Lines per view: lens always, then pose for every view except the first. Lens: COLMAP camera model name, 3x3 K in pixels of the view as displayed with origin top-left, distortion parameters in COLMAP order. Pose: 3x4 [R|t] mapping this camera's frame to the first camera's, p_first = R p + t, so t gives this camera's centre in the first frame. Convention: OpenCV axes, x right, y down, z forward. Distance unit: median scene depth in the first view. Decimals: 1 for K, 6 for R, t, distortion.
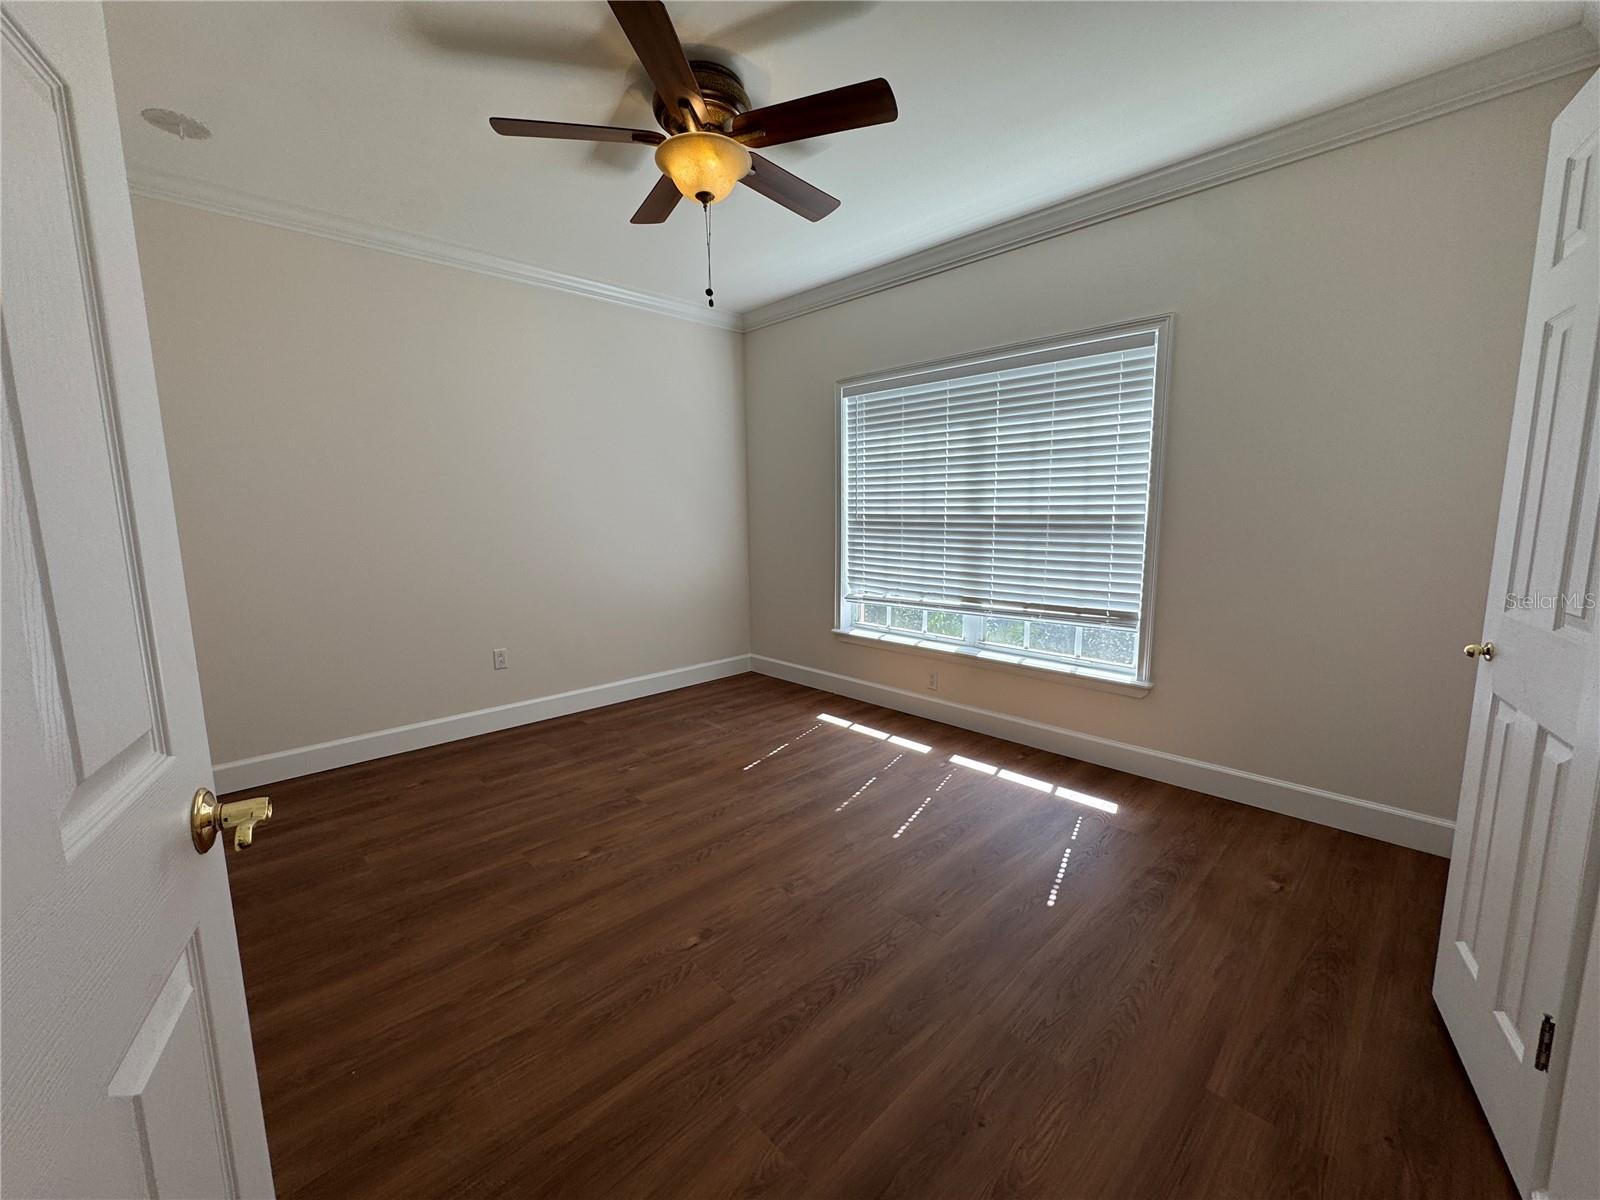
lens RADIAL K [[643.3, 0, 798.0], [0, 643.3, 603.4], [0, 0, 1]] dist [-0.003902, 0.001008]
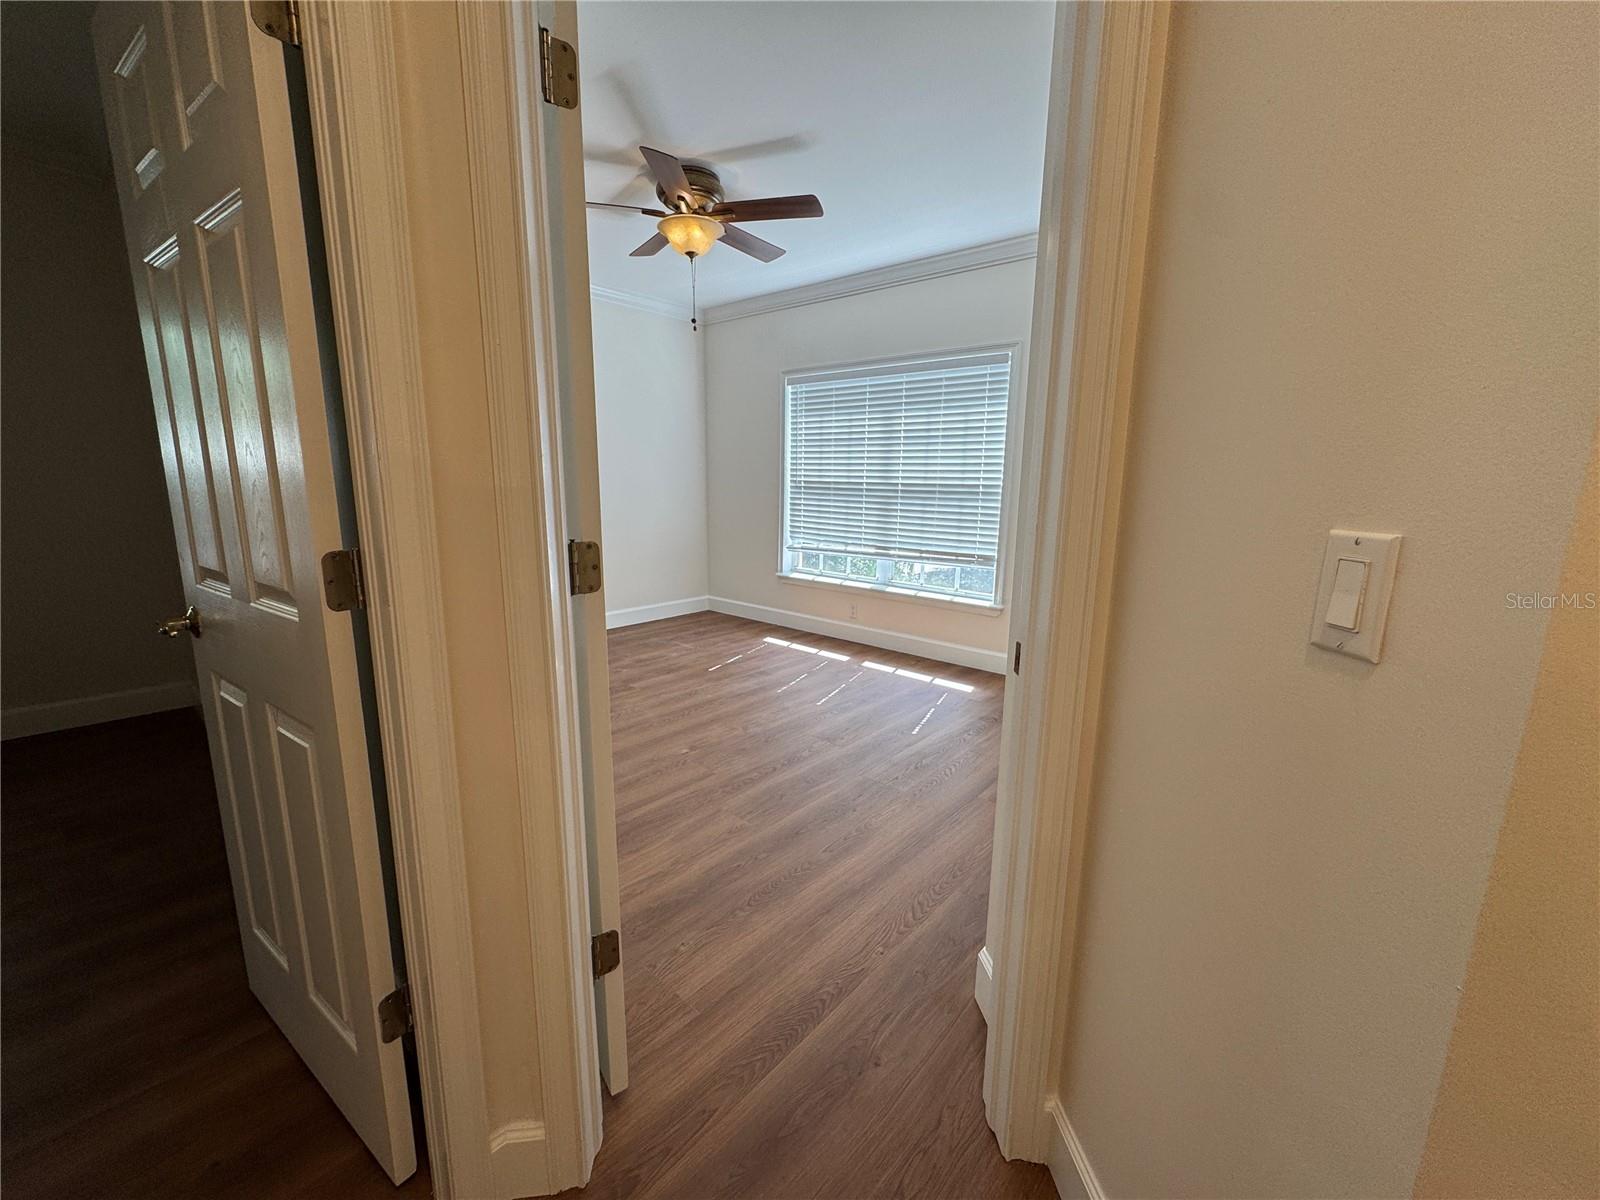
lens RADIAL K [[643.3, 0, 801.2], [0, 643.3, 602.2], [0, 0, 1]] dist [-0.003902, 0.001008]
pose [[0.995720, 0.007568, 0.092108, -0.017886], [-0.011759, 0.998916, 0.045040, 0.055094], [-0.091667, -0.045931, 0.994730, -0.339946]]
